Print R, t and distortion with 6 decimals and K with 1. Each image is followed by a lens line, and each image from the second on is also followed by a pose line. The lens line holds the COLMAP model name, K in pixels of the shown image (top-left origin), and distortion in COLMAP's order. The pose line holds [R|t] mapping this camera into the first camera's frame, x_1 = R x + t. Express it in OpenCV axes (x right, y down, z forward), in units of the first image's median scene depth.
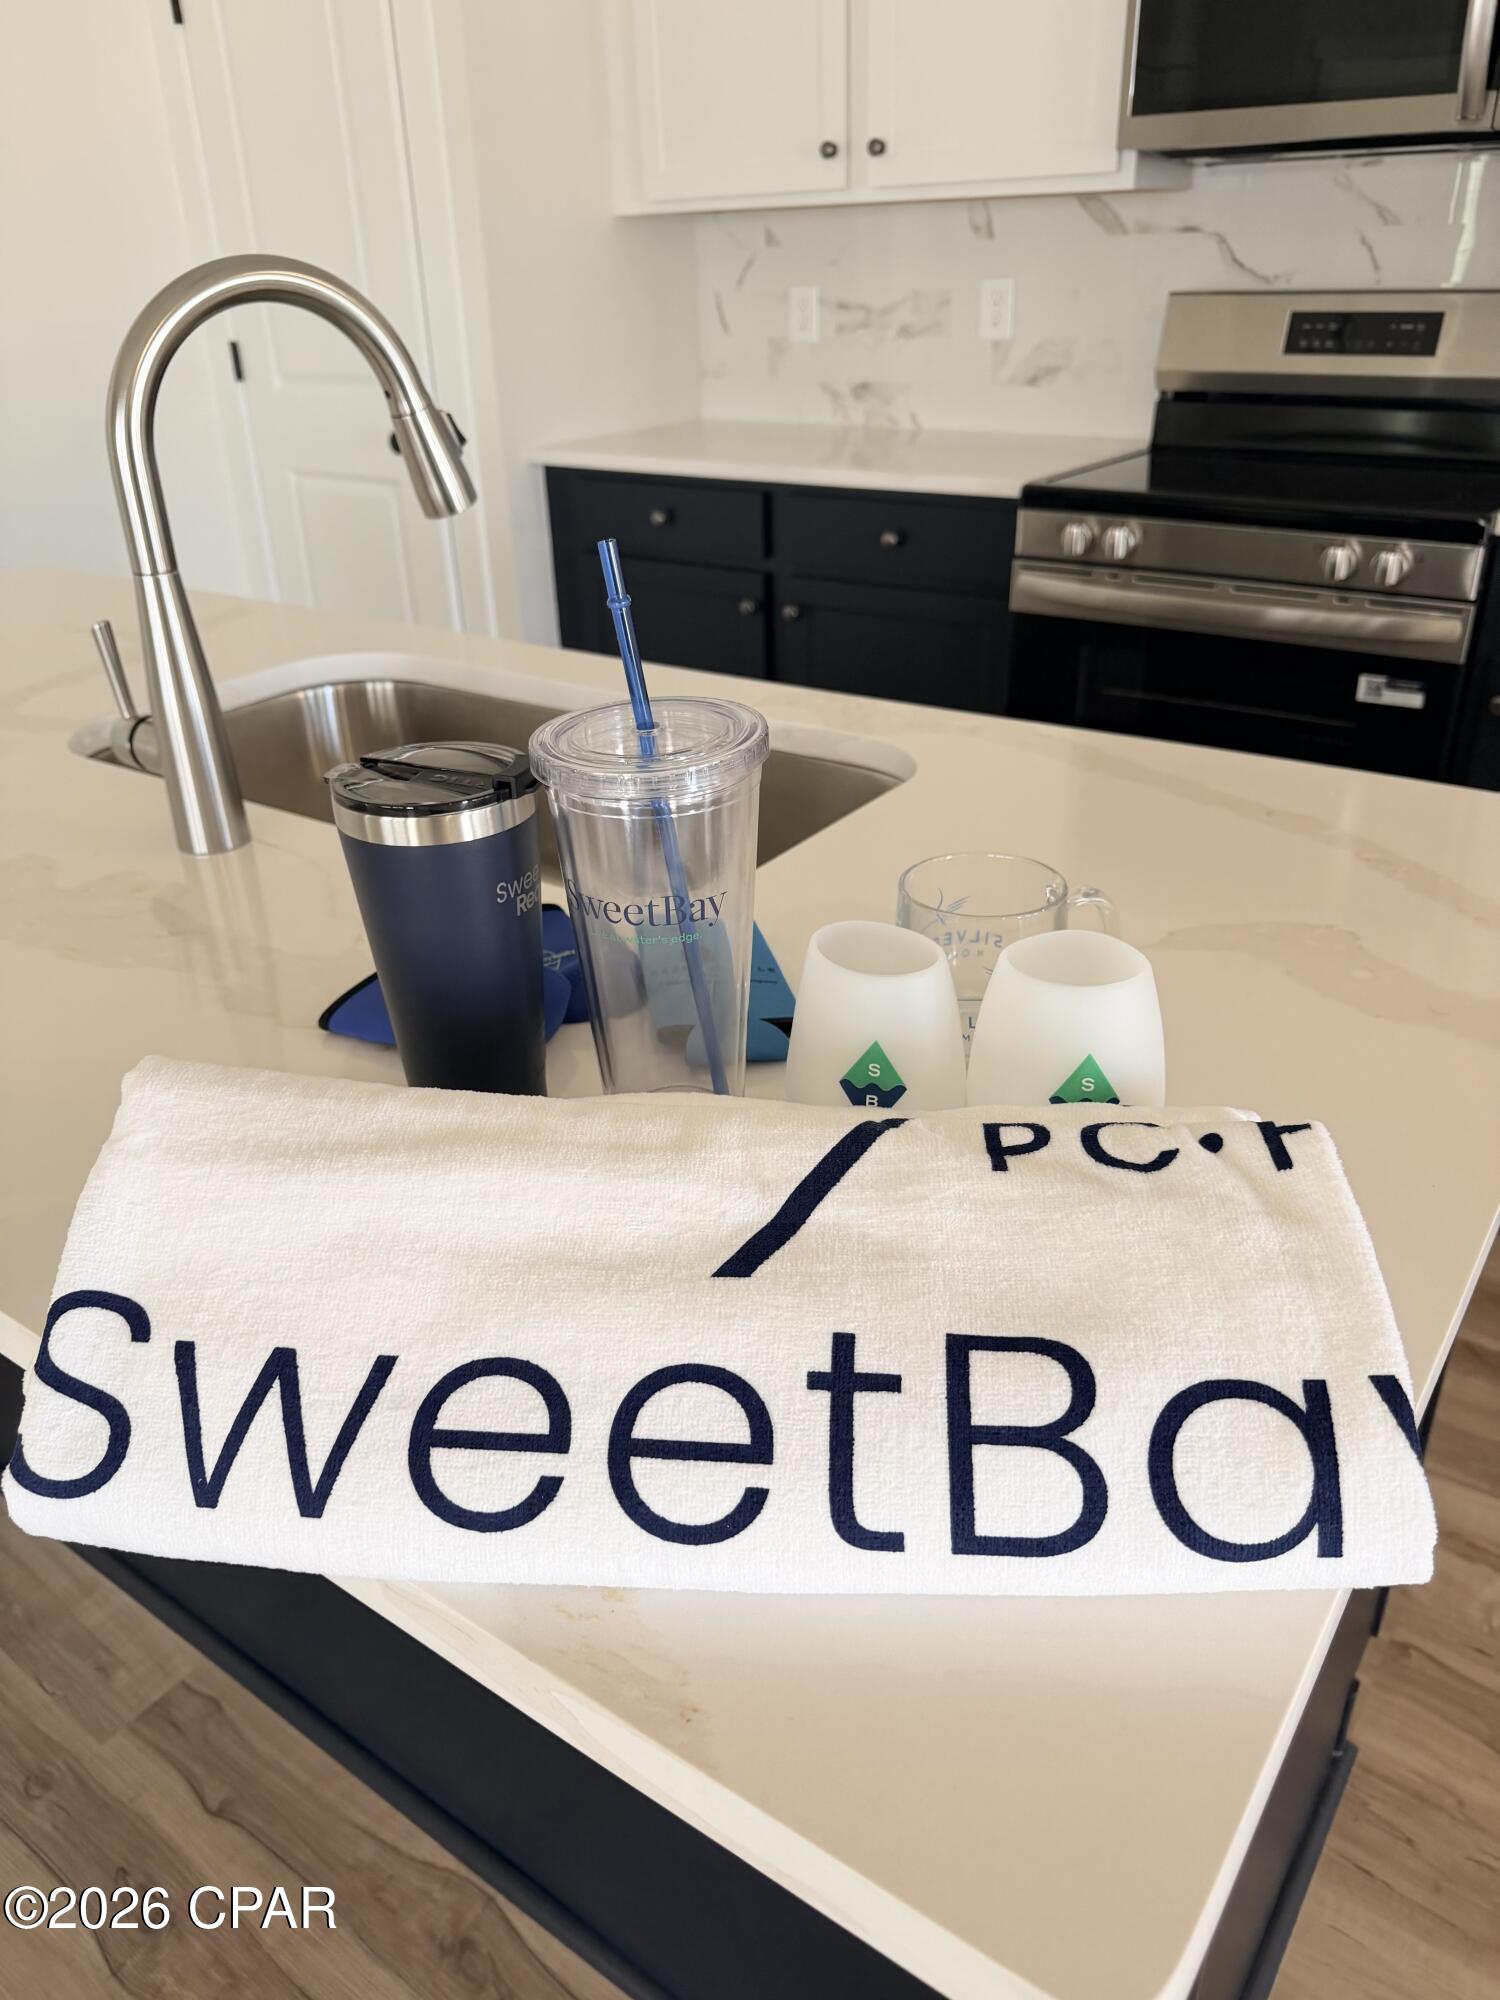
lens RADIAL K [[1455.6, 0, 750.0], [0, 1455.6, 1000.0], [0, 0, 1]] dist [-0.008035, -0.006726]
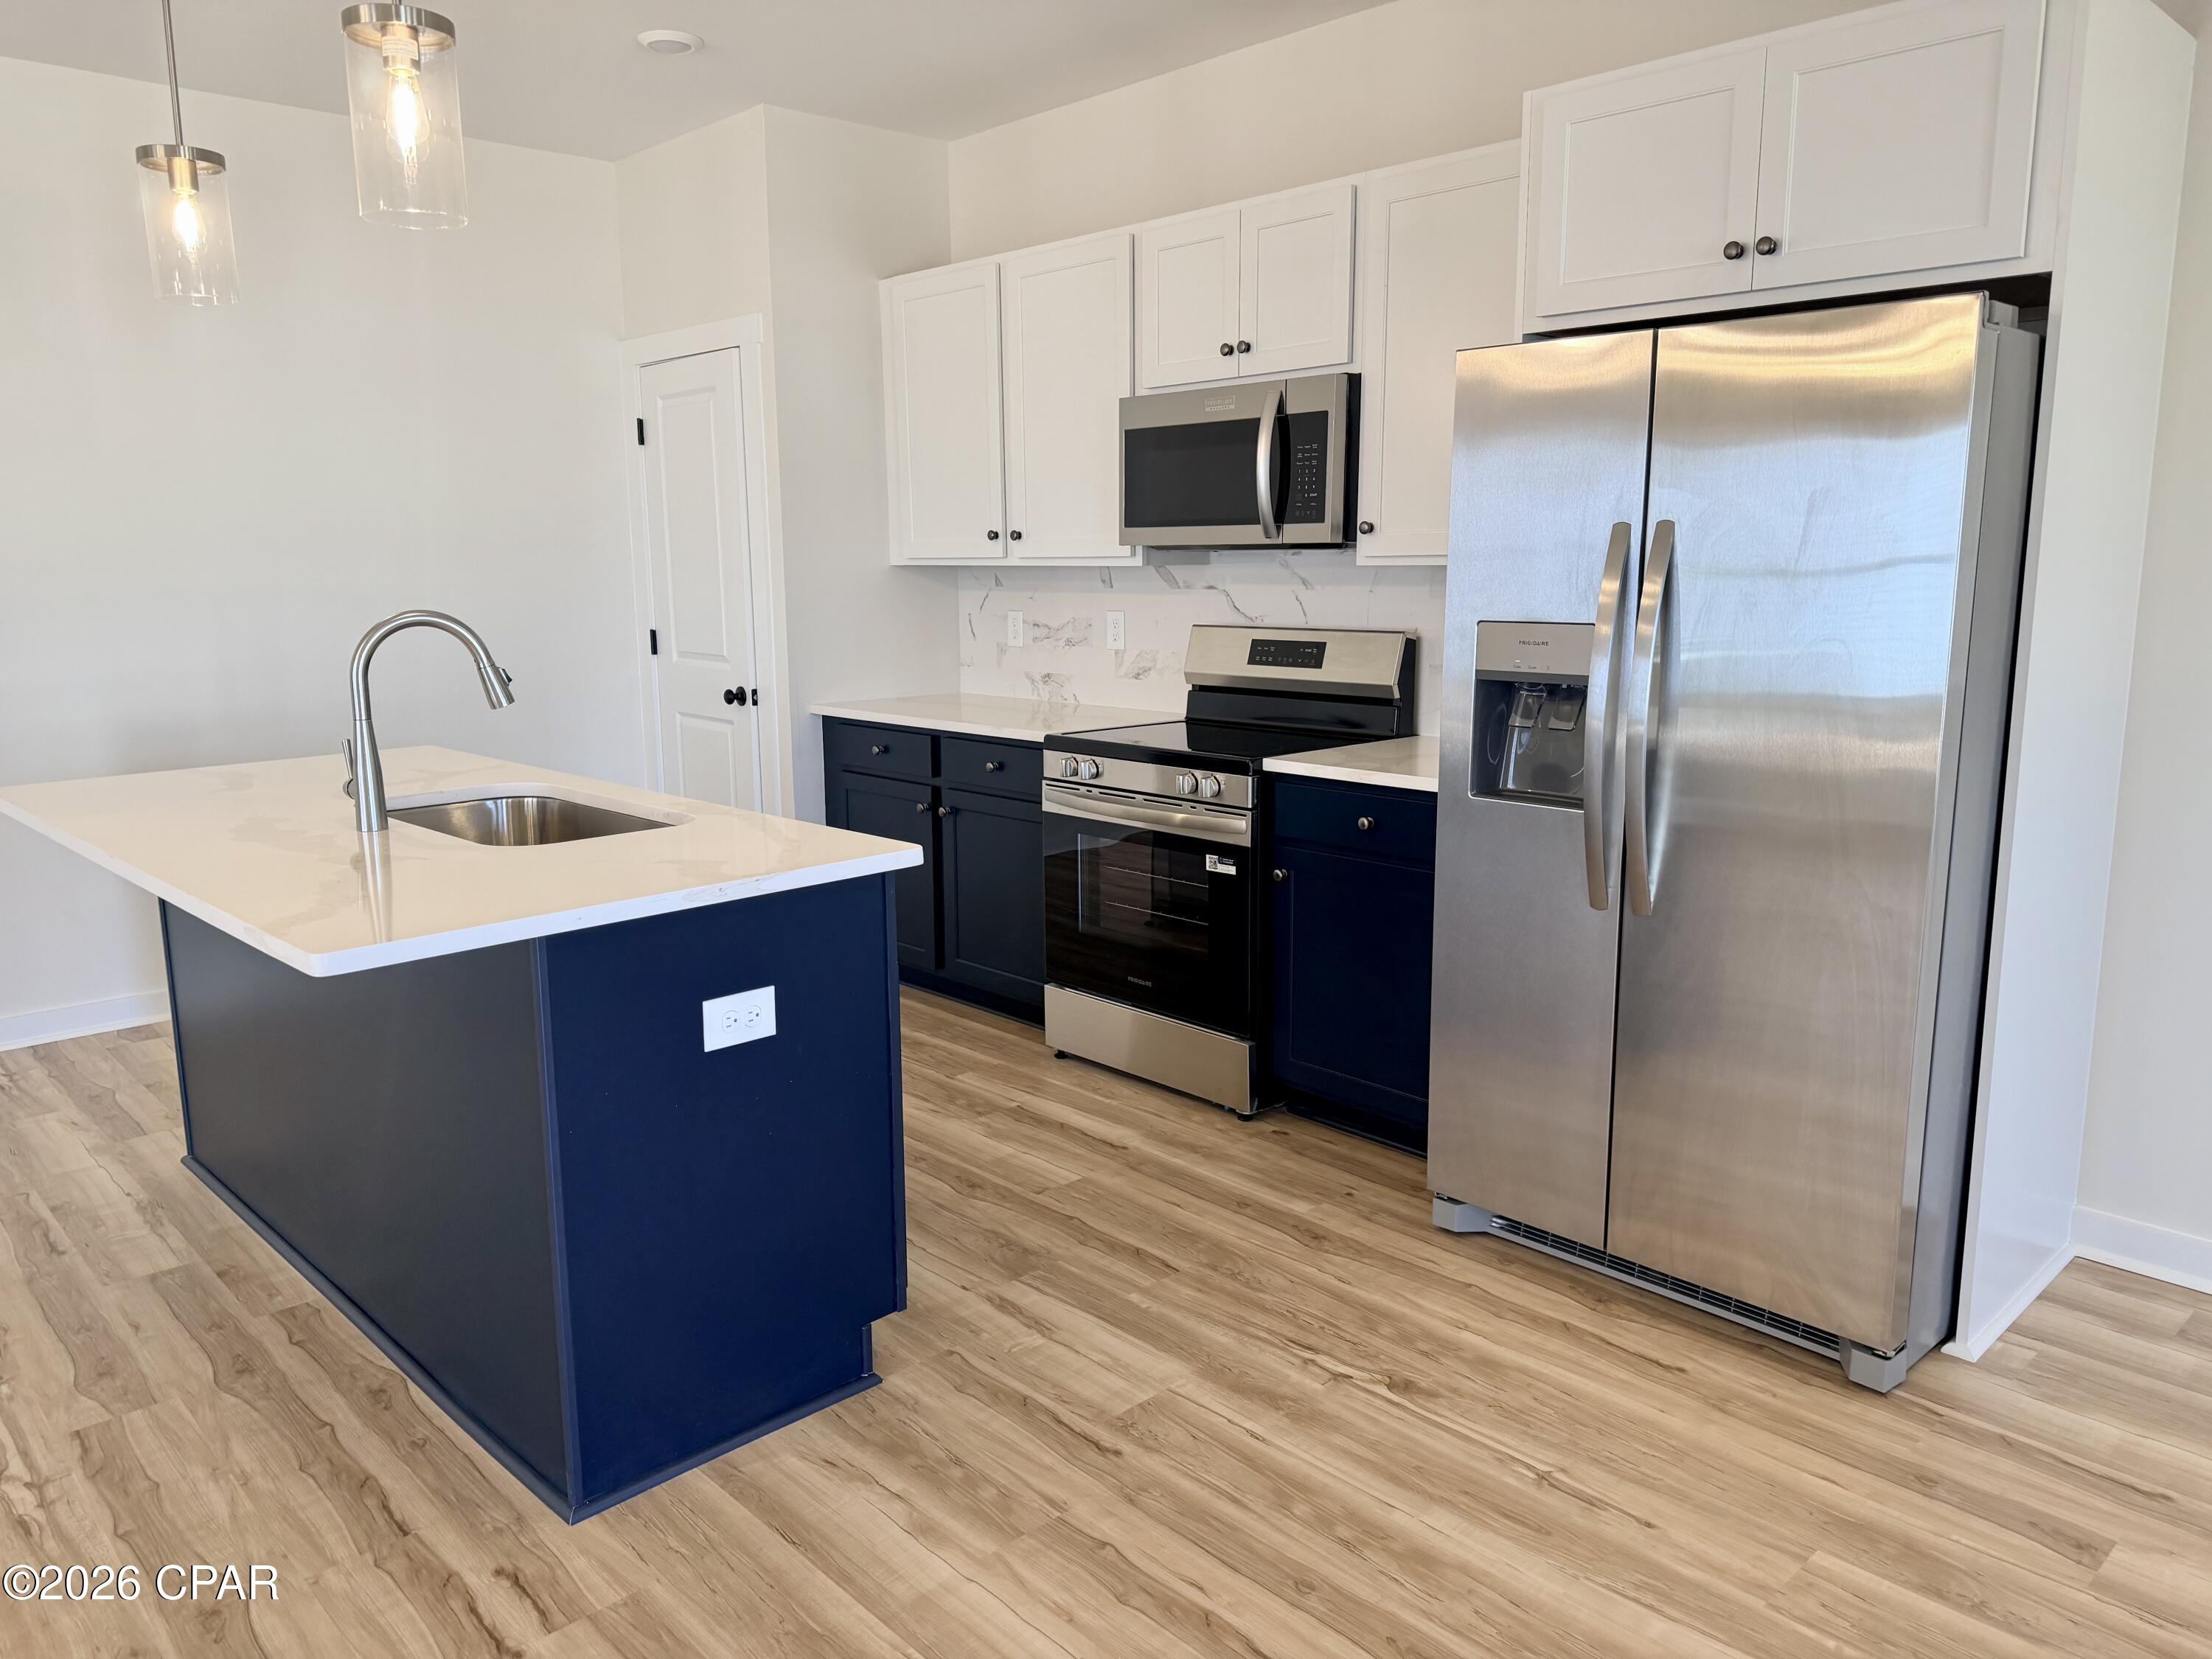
lens RADIAL K [[1538.0, 0, 1106.0], [0, 1538.0, 829.5], [0, 0, 1]] dist [0.131258, -0.173872]
pose [[0.984369, 0.054678, -0.167415, 0.507404], [-0.101687, 0.952583, -0.286784, 0.206274], [0.143796, 0.299326, 0.943253, -0.513716]]
